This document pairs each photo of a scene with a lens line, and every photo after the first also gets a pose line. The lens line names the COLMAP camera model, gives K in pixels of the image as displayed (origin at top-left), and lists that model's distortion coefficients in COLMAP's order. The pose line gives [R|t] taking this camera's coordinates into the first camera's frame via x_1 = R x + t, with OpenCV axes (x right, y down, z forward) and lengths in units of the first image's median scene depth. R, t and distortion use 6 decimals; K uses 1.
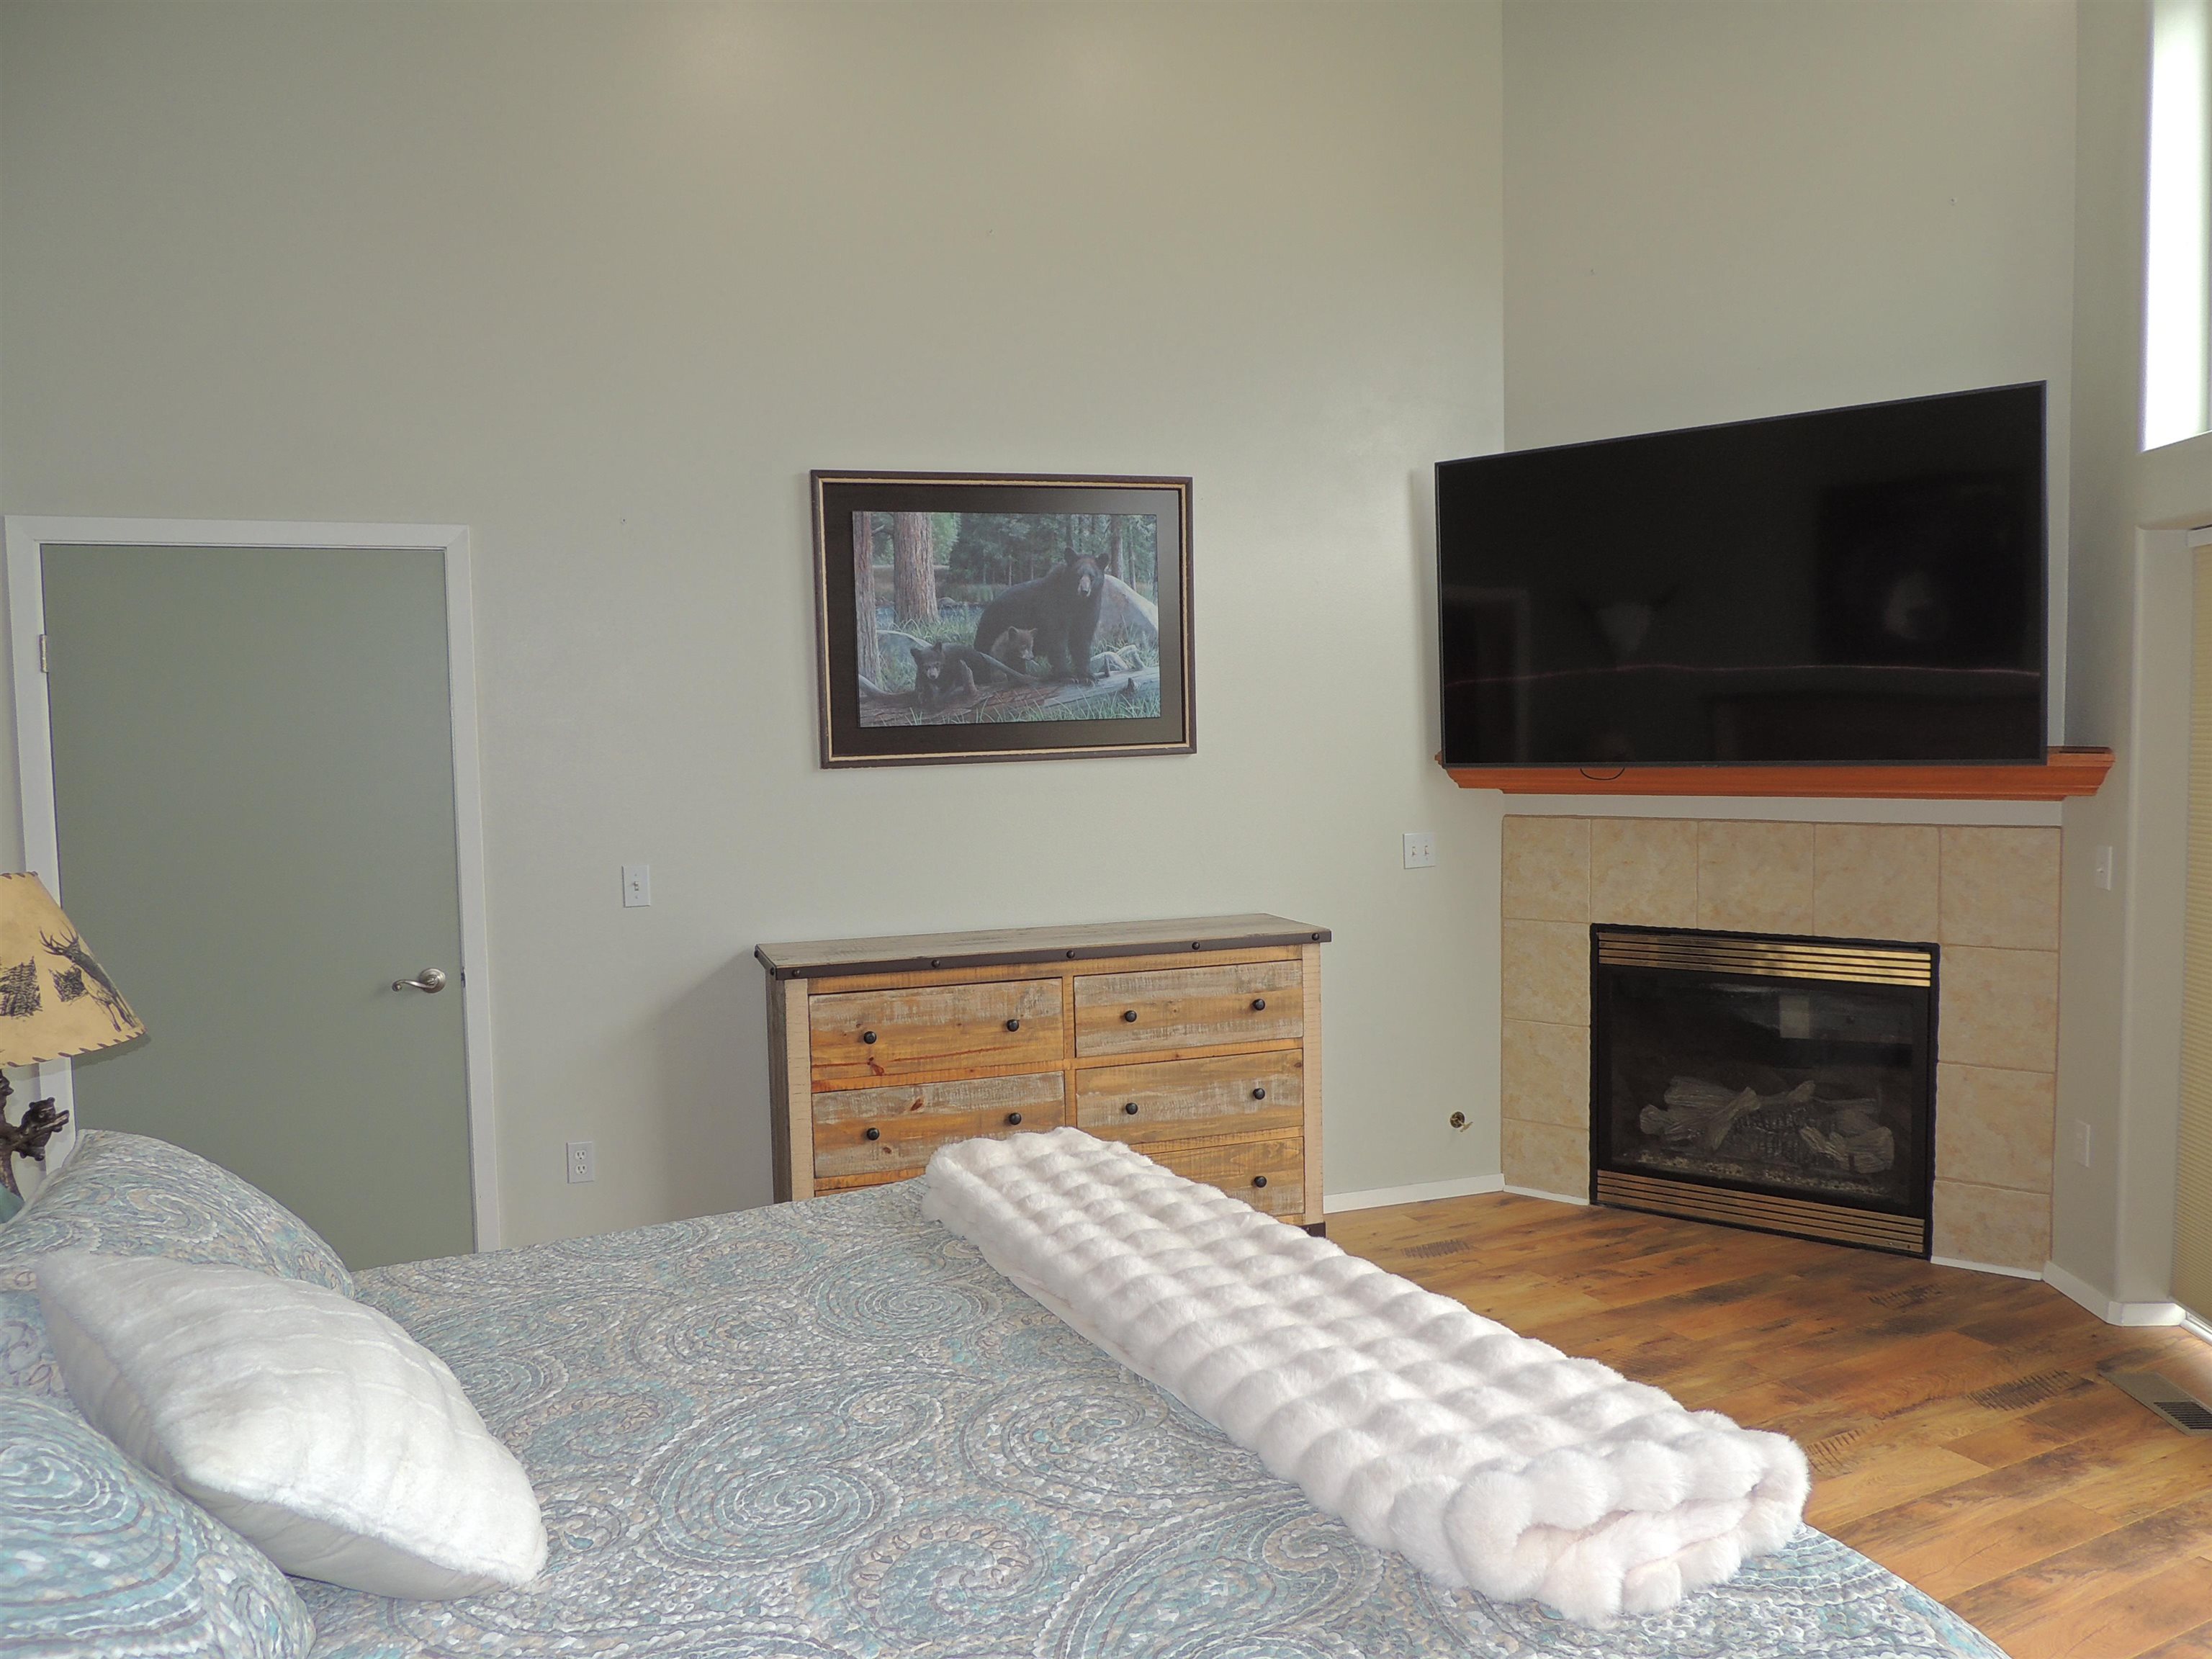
lens RADIAL K [[1596.2, 0, 1116.6], [0, 1596.2, 829.5], [0, 0, 1]] dist [-0.032026, 0.038099]
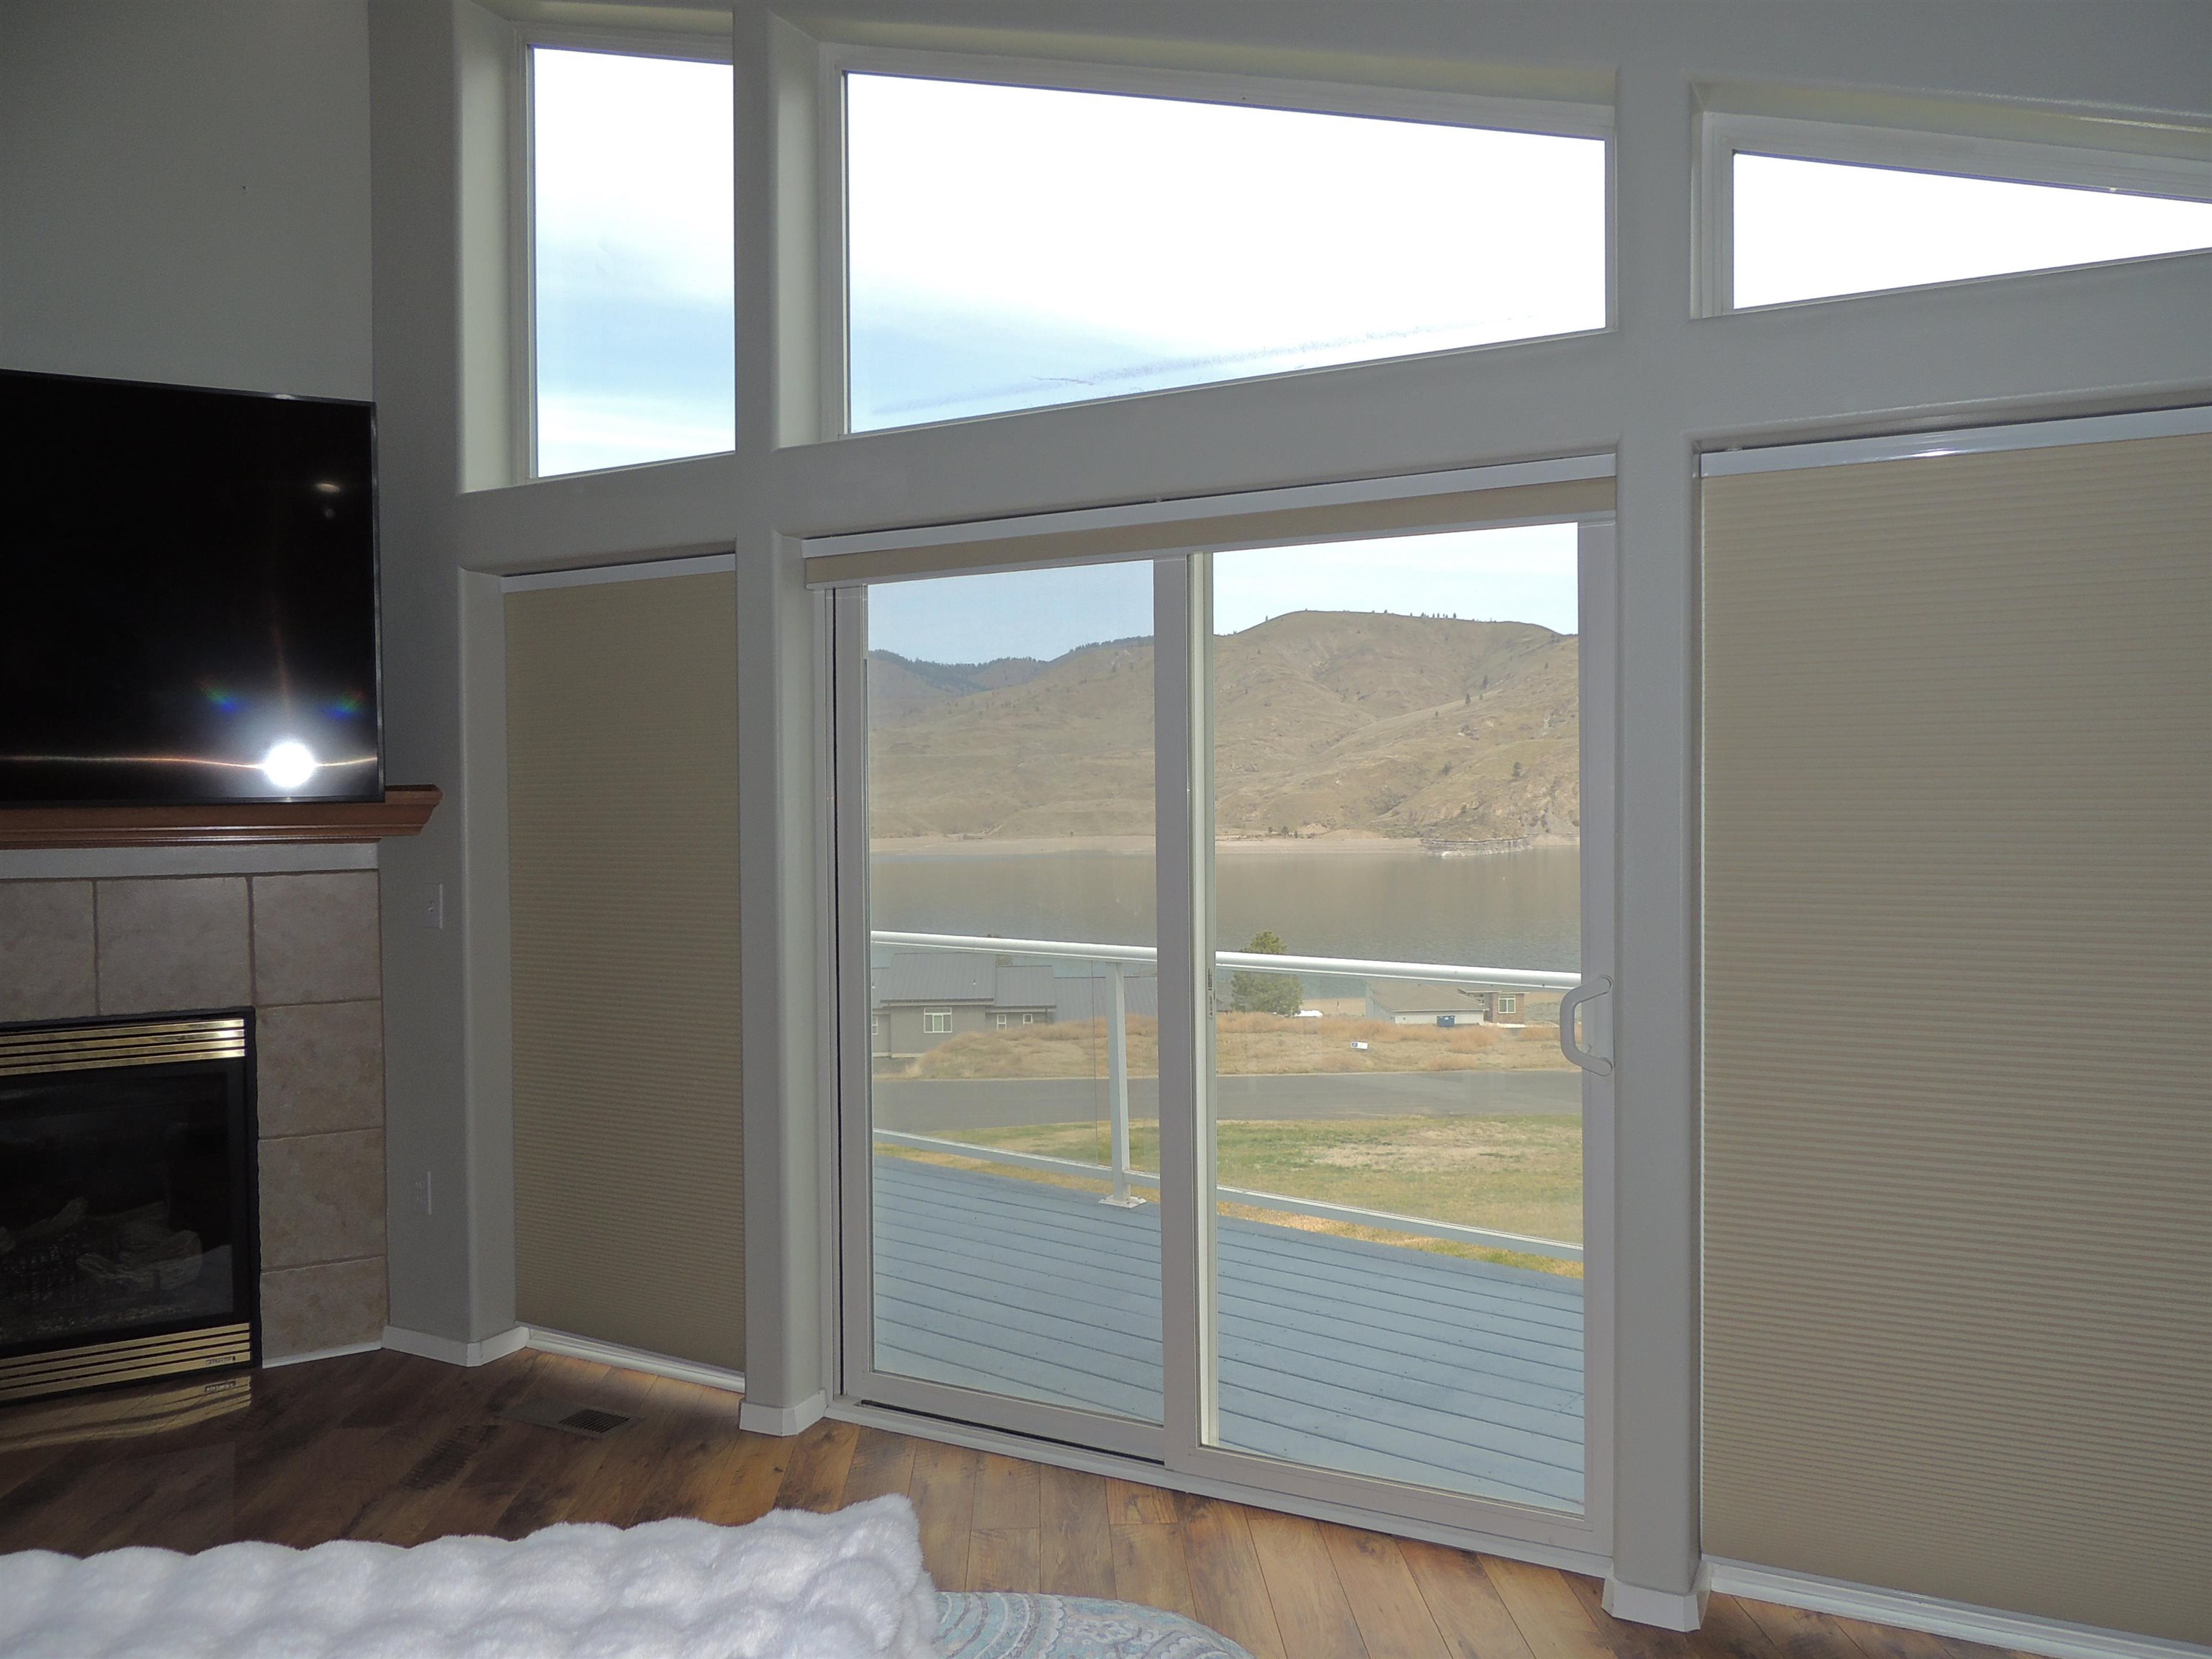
lens RADIAL K [[1596.2, 0, 1116.6], [0, 1596.2, 829.5], [0, 0, 1]] dist [-0.032026, 0.038099]
pose [[0.415749, -0.002483, 0.909476, -0.093578], [0.060033, 0.997890, -0.024719, 0.024200], [-0.907496, 0.064876, 0.415021, 0.184899]]
